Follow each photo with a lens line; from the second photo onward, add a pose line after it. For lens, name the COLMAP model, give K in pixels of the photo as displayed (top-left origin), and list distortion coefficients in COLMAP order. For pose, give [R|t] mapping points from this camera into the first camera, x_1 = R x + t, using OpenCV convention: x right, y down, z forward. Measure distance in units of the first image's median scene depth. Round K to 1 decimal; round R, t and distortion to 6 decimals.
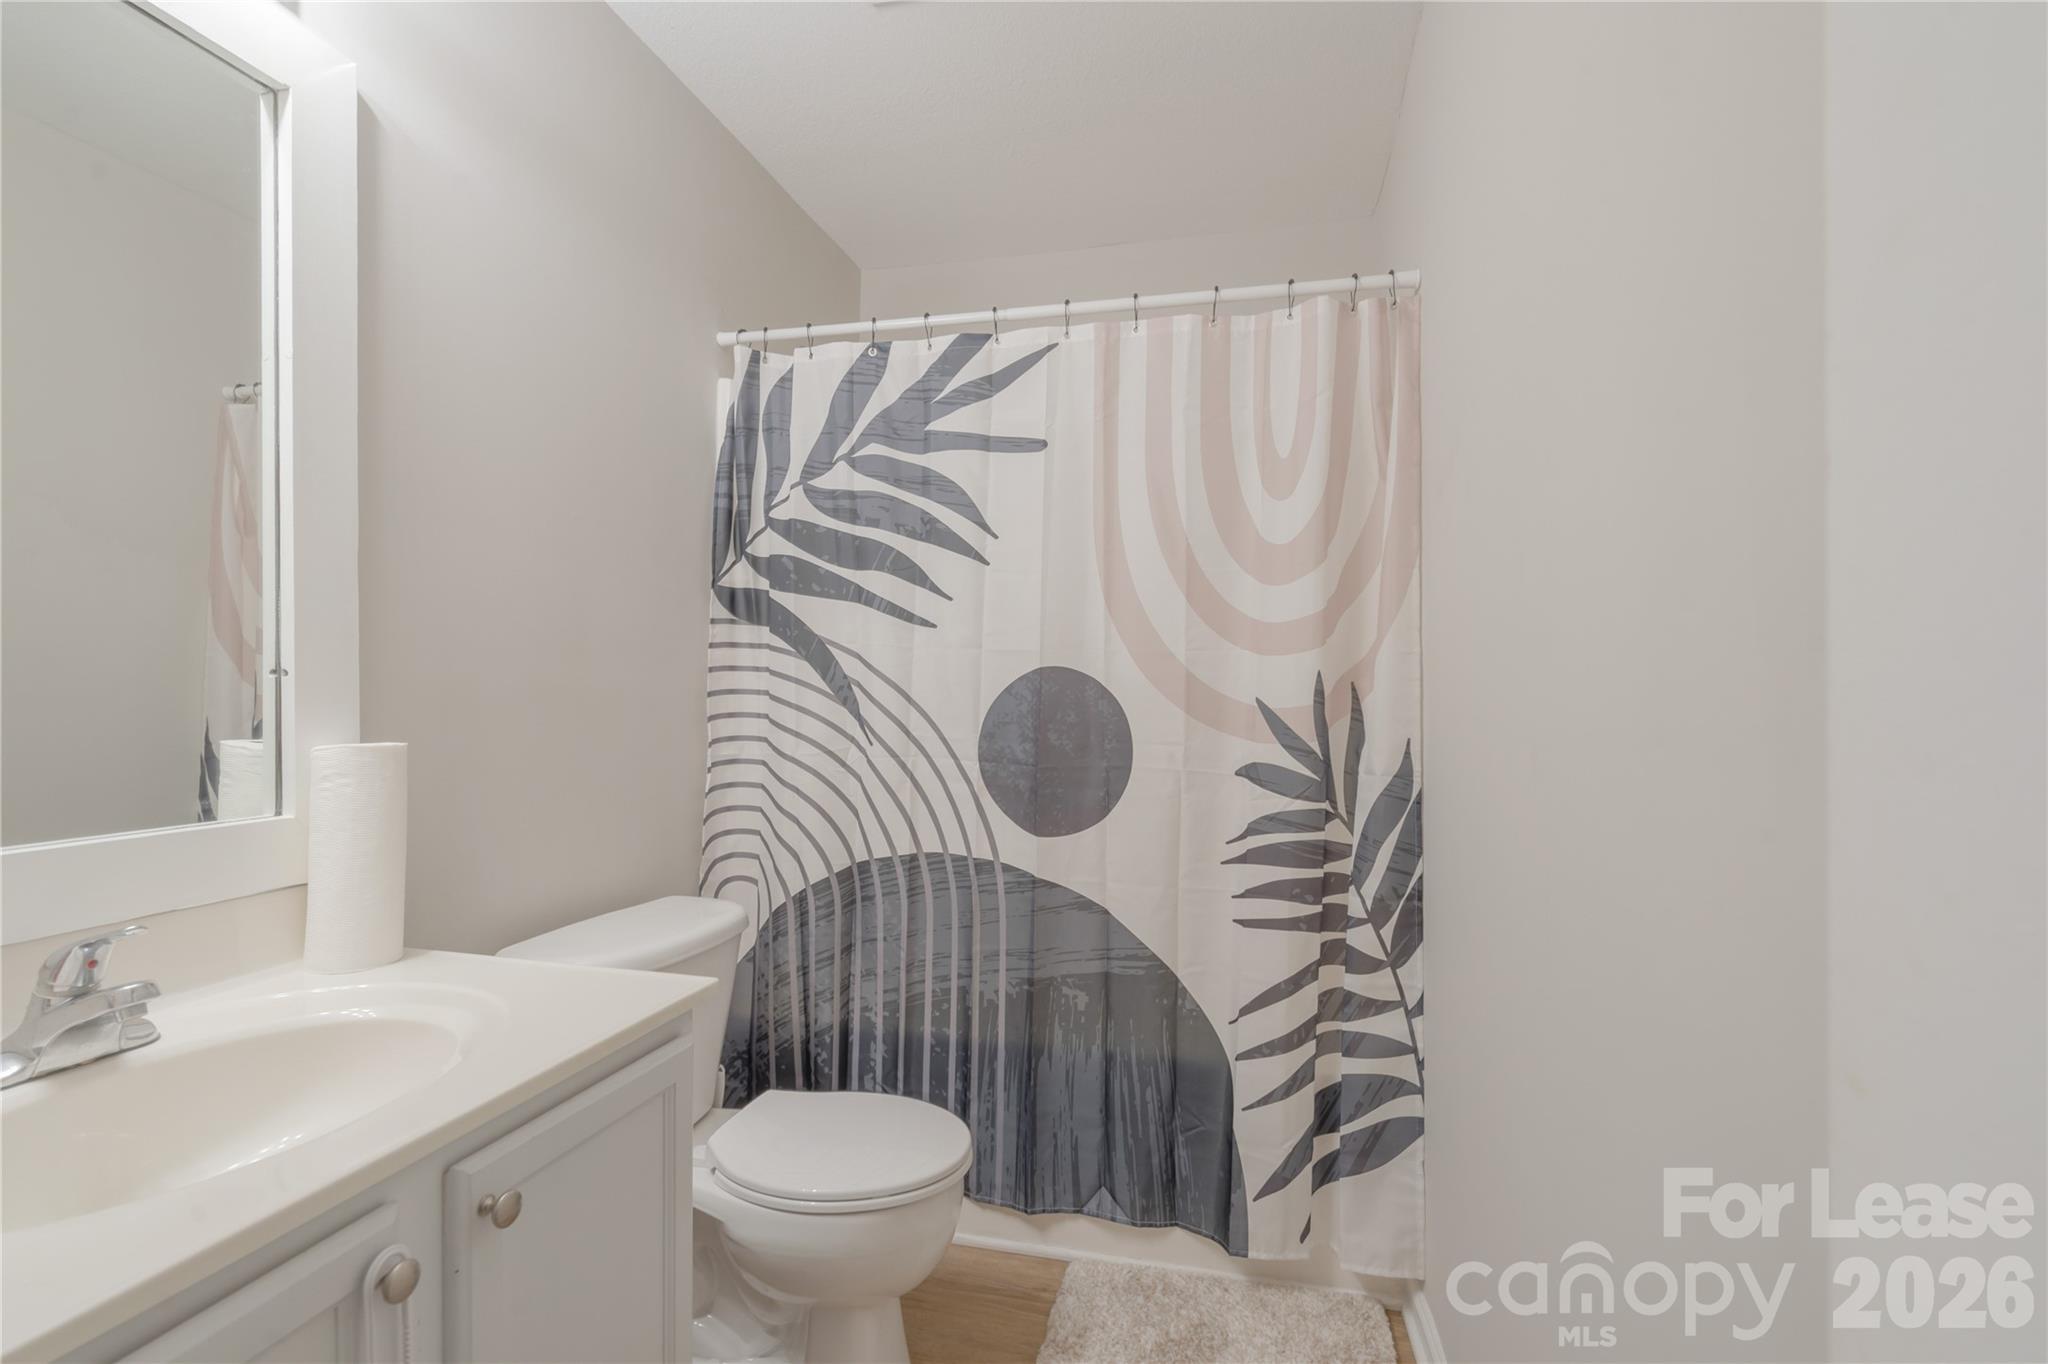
lens RADIAL K [[944.2, 0, 1023.0], [0, 944.2, 688.0], [0, 0, 1]] dist [-0.004981, 0.001664]
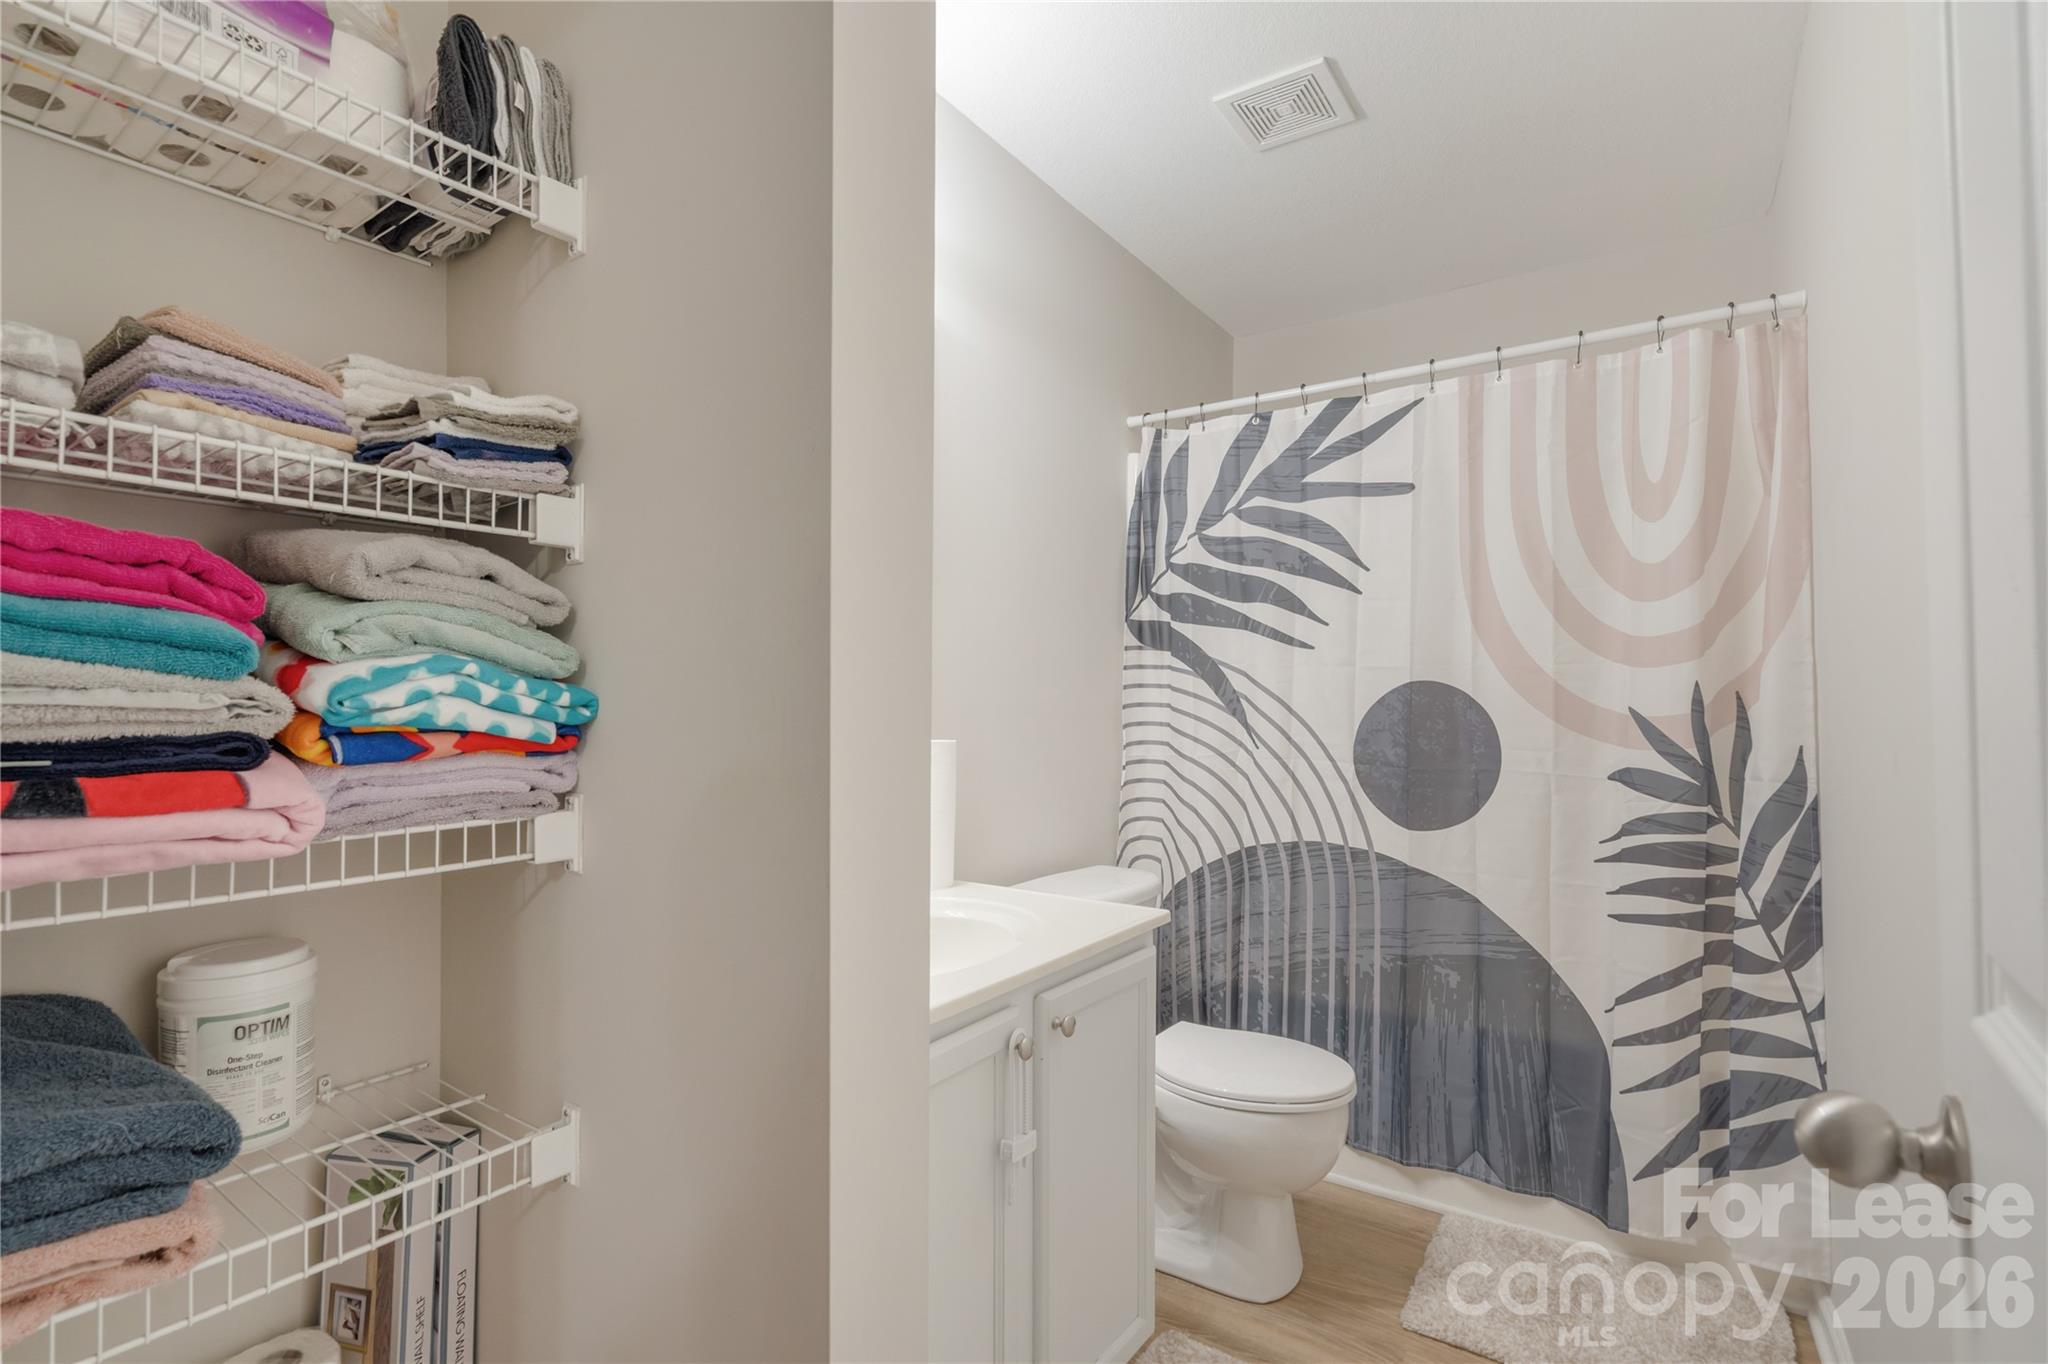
lens RADIAL K [[944.2, 0, 1018.6], [0, 944.2, 692.5], [0, 0, 1]] dist [-0.004981, 0.001664]
pose [[0.935352, -0.011019, -0.353547, -0.021744], [0.007899, 0.999916, -0.010264, -0.000569], [0.353631, 0.006808, 0.935360, -0.234258]]
